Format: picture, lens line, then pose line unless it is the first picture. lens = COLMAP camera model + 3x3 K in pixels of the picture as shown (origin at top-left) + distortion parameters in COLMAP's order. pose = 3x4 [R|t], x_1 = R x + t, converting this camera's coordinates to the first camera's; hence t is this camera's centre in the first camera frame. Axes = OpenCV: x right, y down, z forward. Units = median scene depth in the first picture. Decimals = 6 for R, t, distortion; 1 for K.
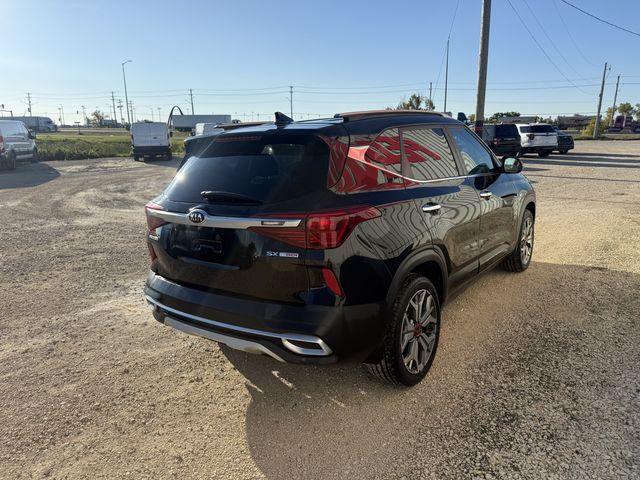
lens RADIAL K [[449.6, 0, 323.2], [0, 449.6, 242.1], [0, 0, 1]] dist [0.021508, -0.019321]
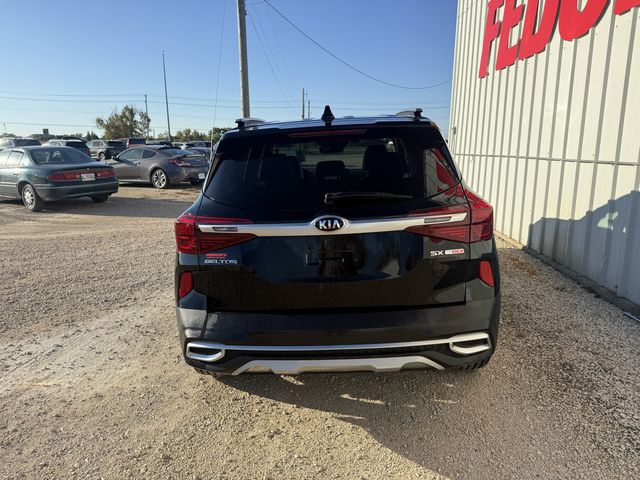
lens RADIAL K [[449.6, 0, 318.4], [0, 449.6, 237.0], [0, 0, 1]] dist [0.021508, -0.019321]
pose [[0.829391, -0.102539, 0.549177, -0.640401], [0.124837, 0.992172, -0.003283, -0.026935], [-0.544542, 0.071281, 0.835699, 0.275420]]
